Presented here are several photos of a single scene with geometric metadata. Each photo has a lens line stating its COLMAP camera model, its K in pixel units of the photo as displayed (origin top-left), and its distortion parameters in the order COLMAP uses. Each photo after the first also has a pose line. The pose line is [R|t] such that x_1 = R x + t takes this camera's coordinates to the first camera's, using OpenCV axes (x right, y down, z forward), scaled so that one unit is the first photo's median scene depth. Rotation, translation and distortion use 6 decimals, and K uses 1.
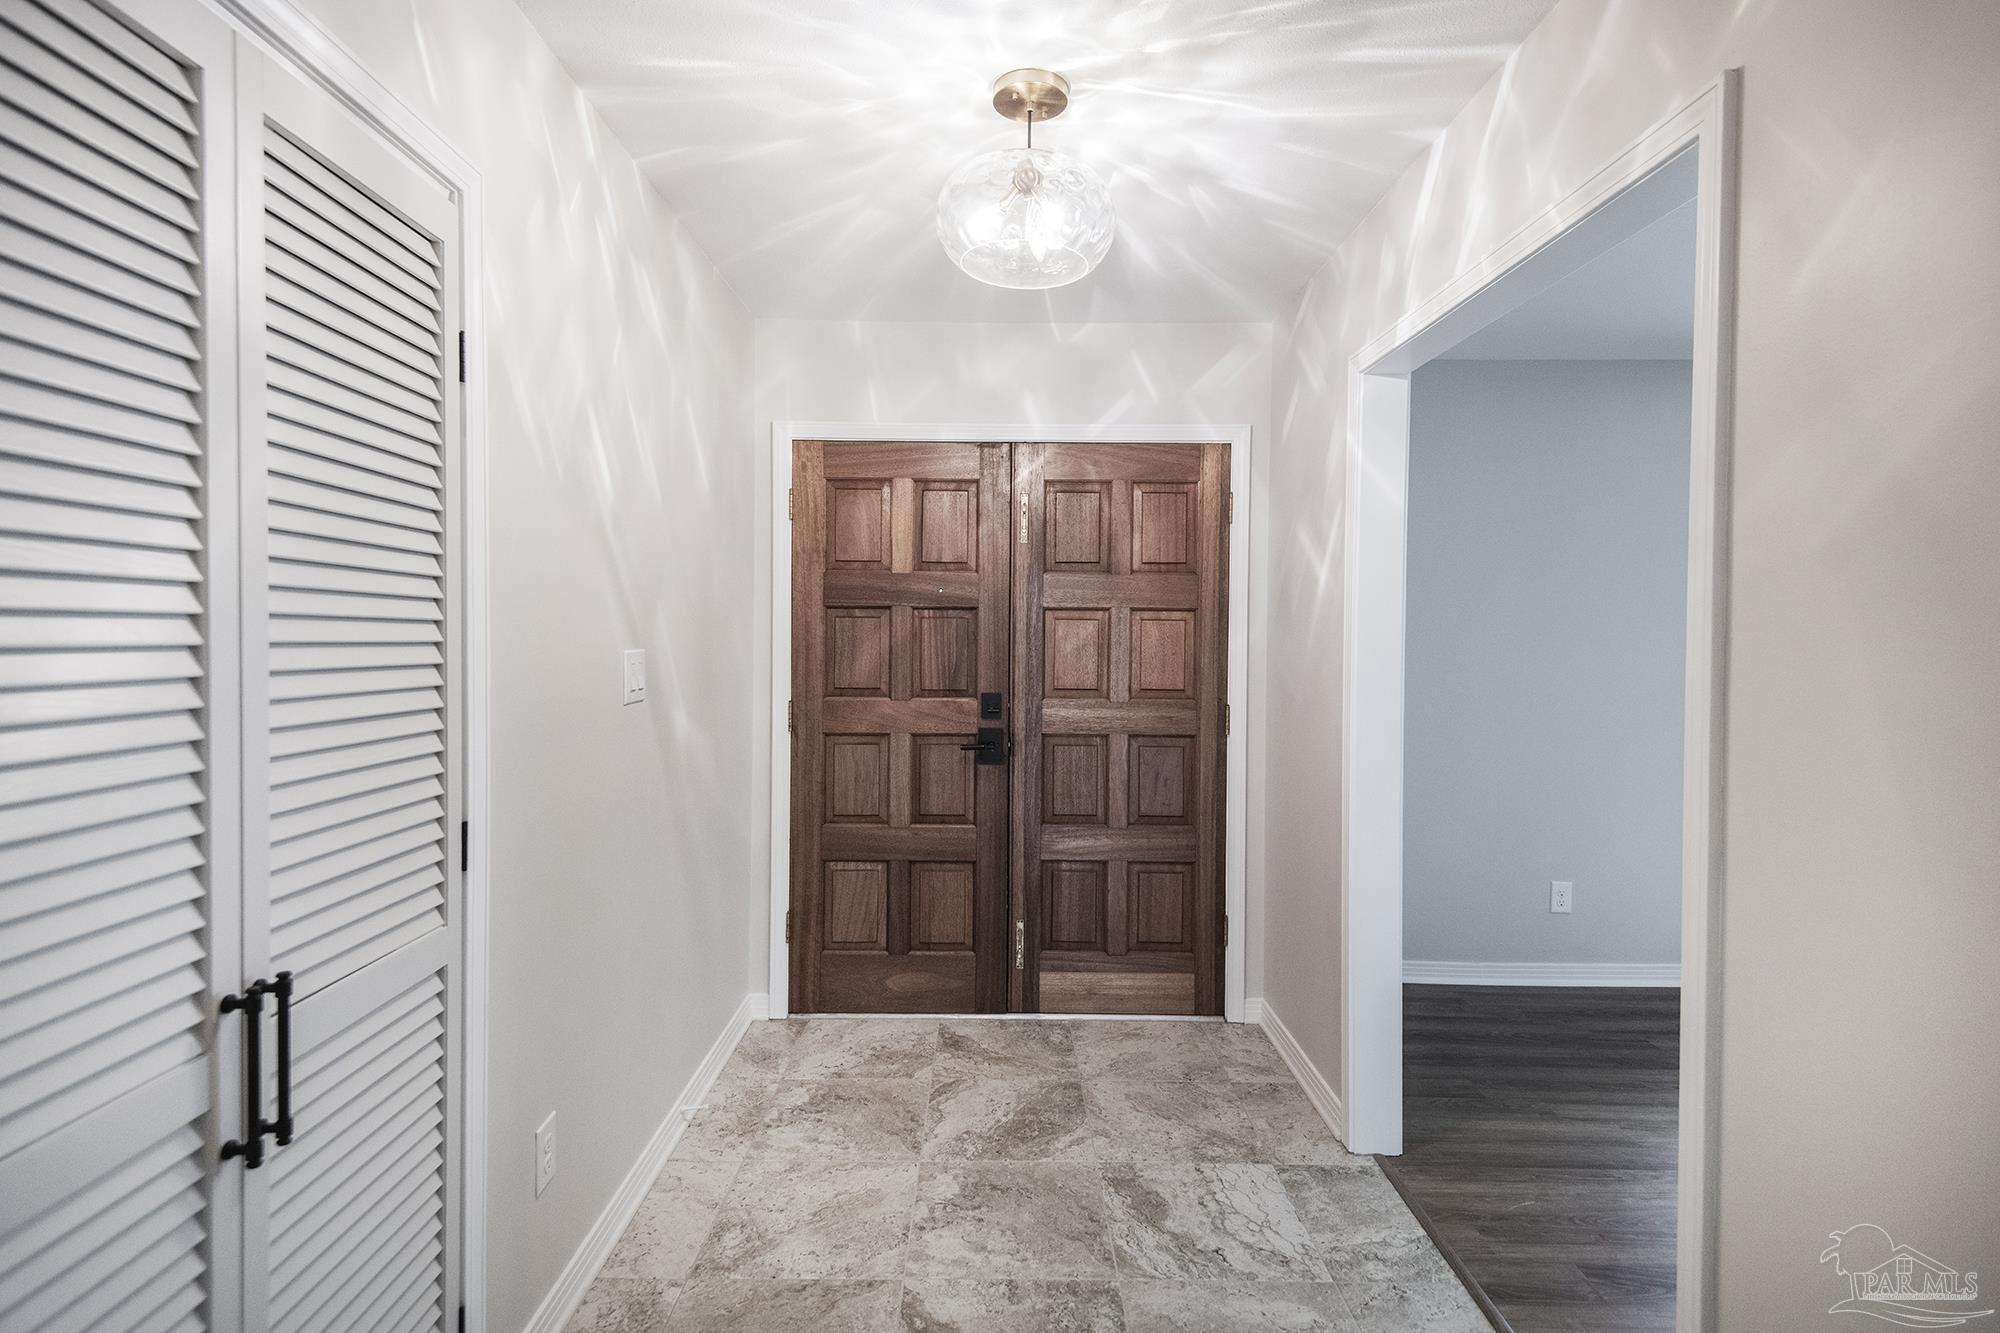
lens RADIAL K [[1049.8, 0, 966.0], [0, 1049.8, 676.6], [0, 0, 1]] dist [0.021454, -0.034810]
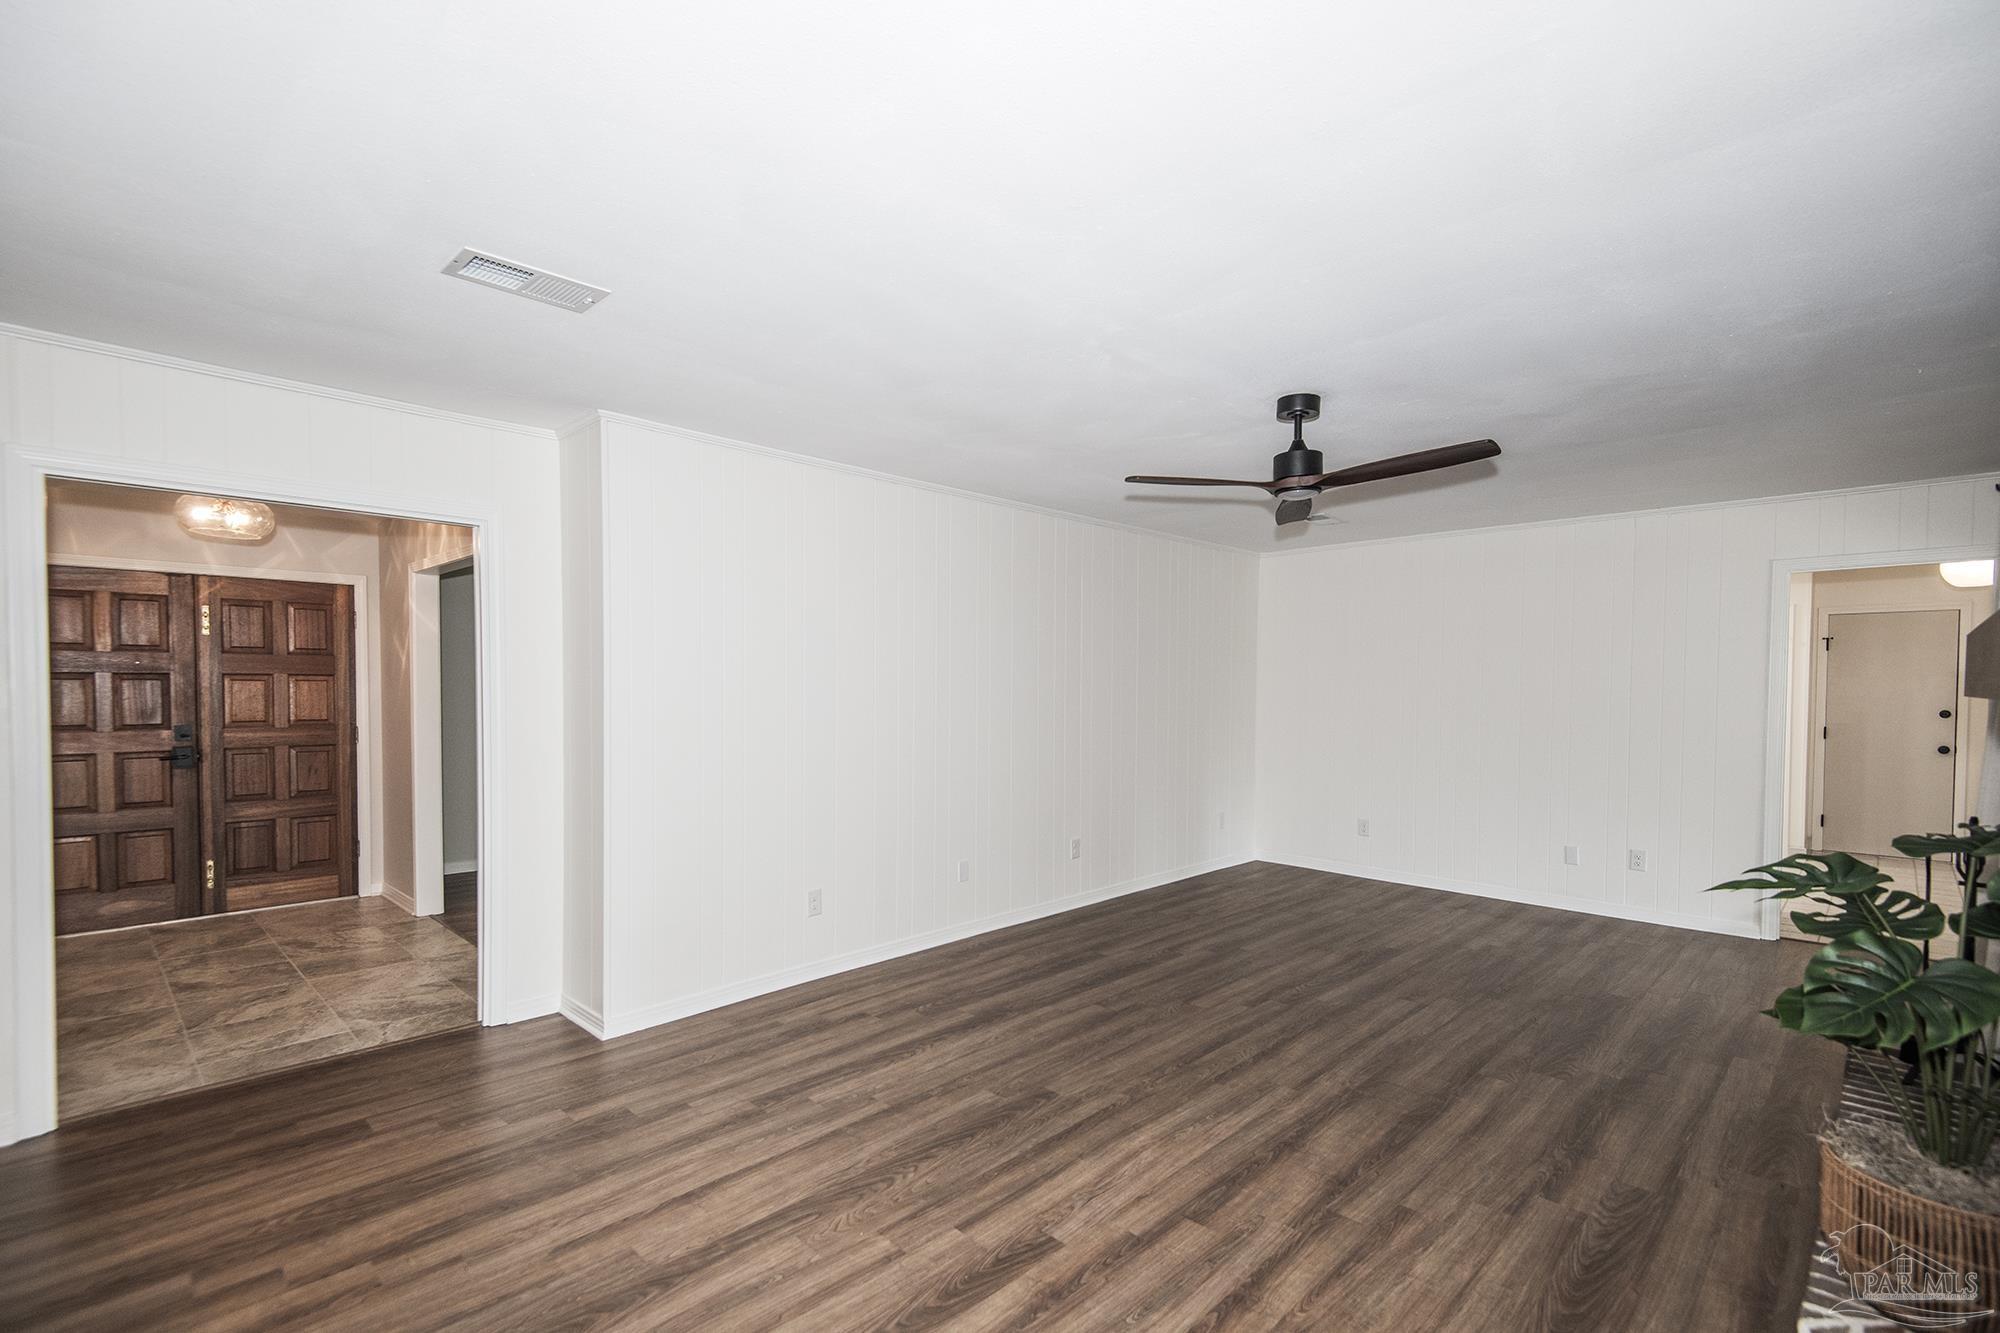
lens RADIAL K [[898.4, 0, 1007.8], [0, 898.4, 704.1], [0, 0, 1]] dist [0.002103, 0.000086]
pose [[0.677540, -0.021117, 0.735183, -0.136859], [0.035822, 0.999349, -0.004309, 0.034782], [-0.734613, 0.029255, 0.677855, -0.917417]]
